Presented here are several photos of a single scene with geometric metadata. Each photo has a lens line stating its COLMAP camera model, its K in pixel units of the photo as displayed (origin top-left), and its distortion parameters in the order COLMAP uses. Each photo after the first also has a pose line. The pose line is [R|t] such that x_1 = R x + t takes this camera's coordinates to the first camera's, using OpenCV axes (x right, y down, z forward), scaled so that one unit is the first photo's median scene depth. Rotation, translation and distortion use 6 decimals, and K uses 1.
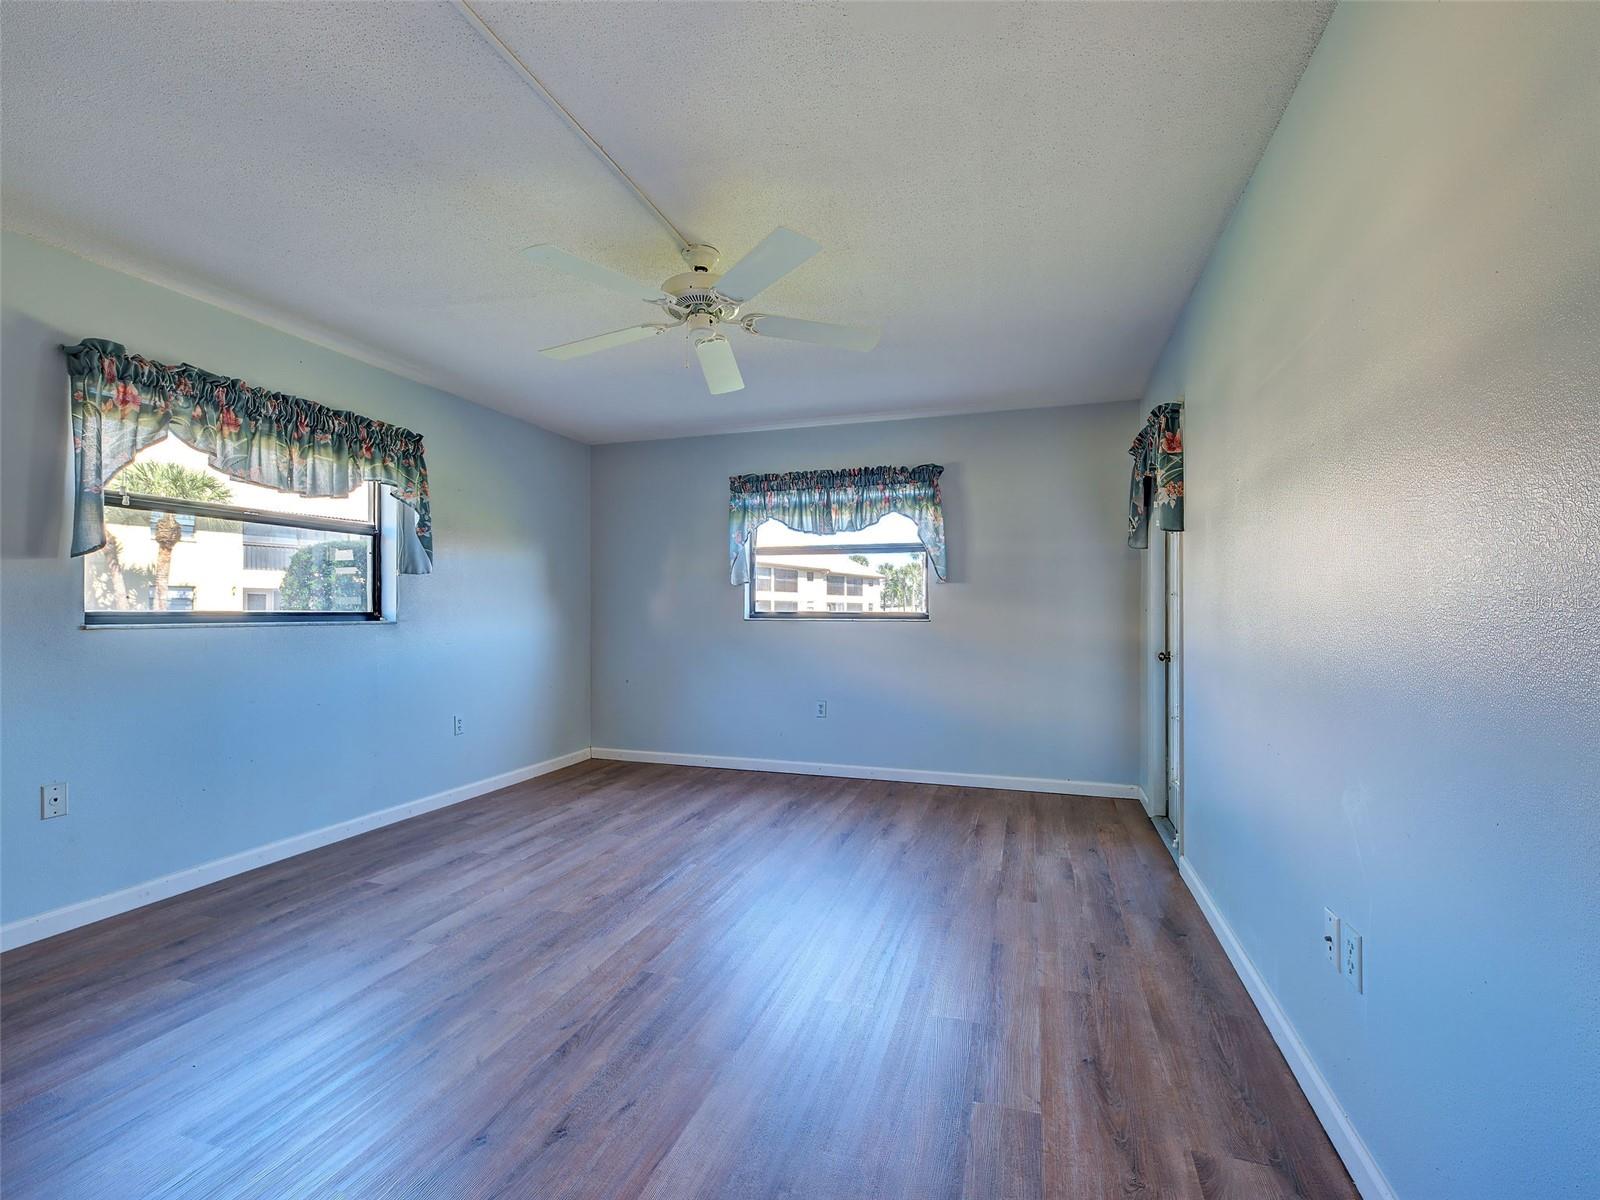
lens RADIAL K [[721.6, 0, 800.5], [0, 721.6, 603.9], [0, 0, 1]] dist [-0.015878, -0.000386]
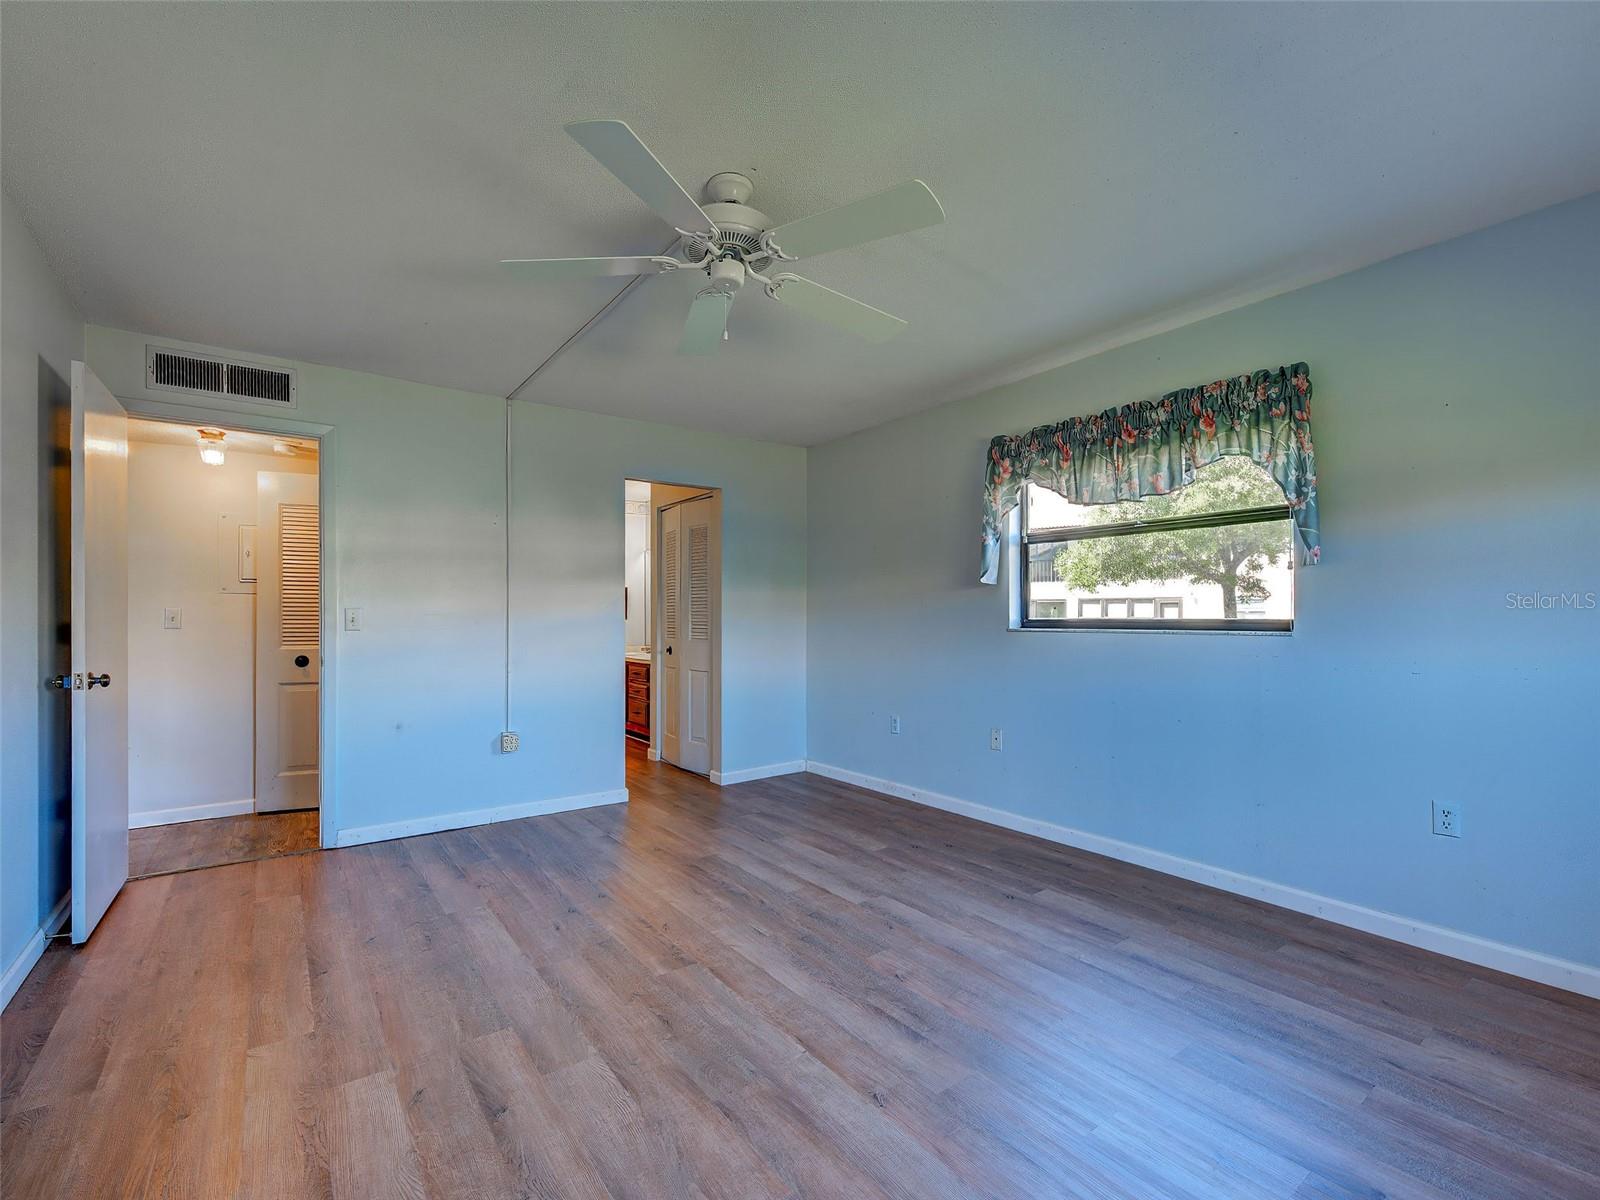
lens RADIAL K [[721.6, 0, 797.5], [0, 721.6, 597.9], [0, 0, 1]] dist [-0.015878, -0.000386]
pose [[-0.573618, -0.016733, -0.818952, 0.445825], [-0.000802, 0.999802, -0.019867, 0.000222], [0.819122, -0.010739, -0.573518, 1.367437]]
